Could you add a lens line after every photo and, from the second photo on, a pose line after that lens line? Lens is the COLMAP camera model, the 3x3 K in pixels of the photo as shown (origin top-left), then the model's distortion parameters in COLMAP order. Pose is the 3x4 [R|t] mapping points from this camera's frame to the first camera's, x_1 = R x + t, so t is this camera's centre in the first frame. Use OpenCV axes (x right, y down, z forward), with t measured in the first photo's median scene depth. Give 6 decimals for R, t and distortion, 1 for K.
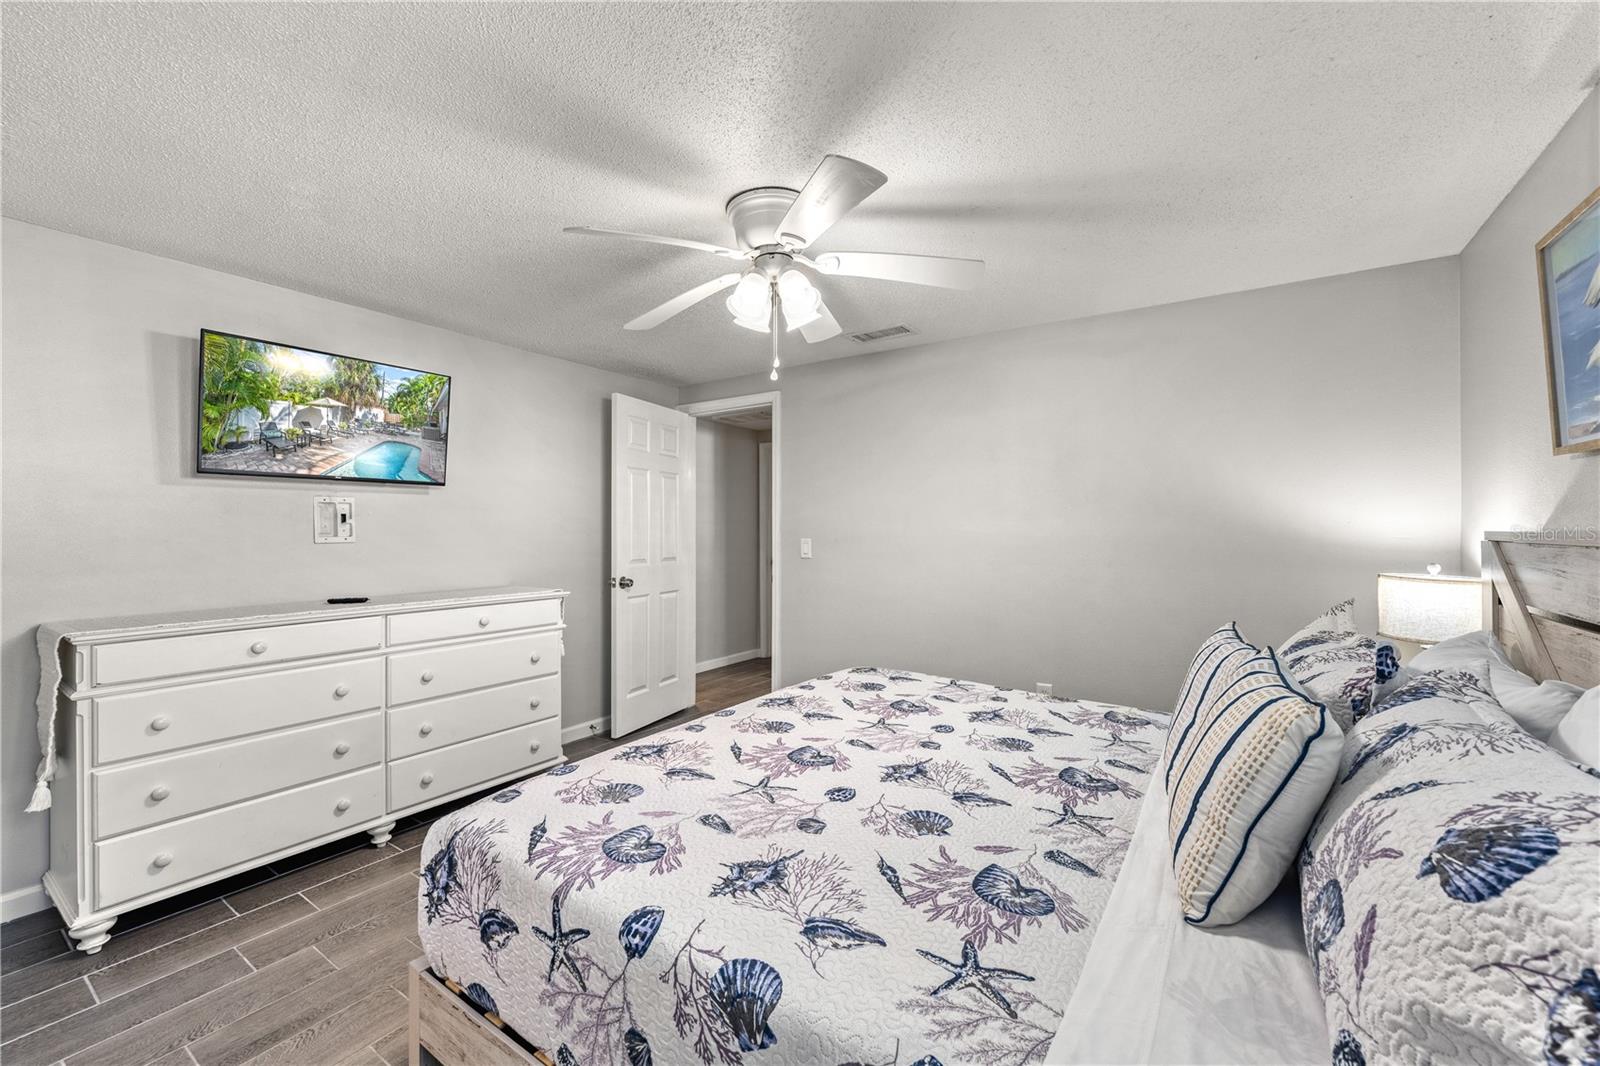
lens RADIAL K [[644.2, 0, 810.3], [0, 644.2, 532.2], [0, 0, 1]] dist [-0.001274, 0.000007]
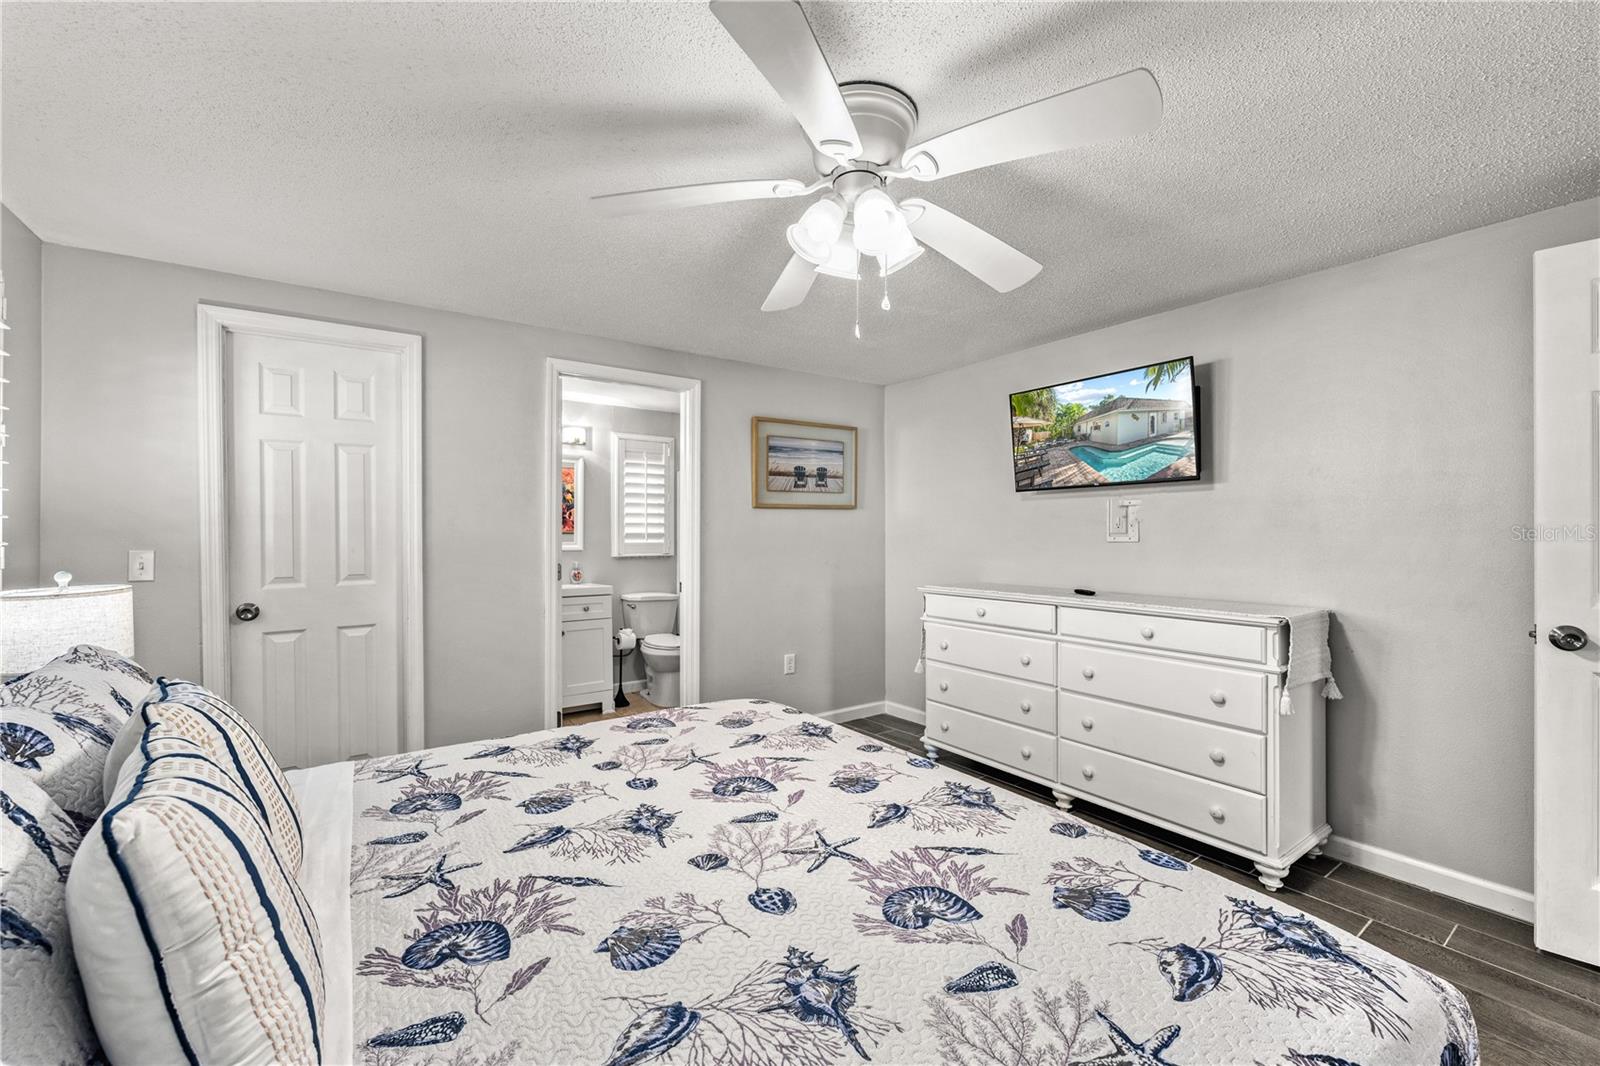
lens RADIAL K [[644.2, 0, 813.4], [0, 644.2, 529.0], [0, 0, 1]] dist [-0.001274, 0.000007]
pose [[-0.356481, 0.003657, -0.934296, 0.890829], [0.007524, 0.999971, 0.001043, -0.018338], [0.934272, -0.006657, -0.356498, 1.635231]]
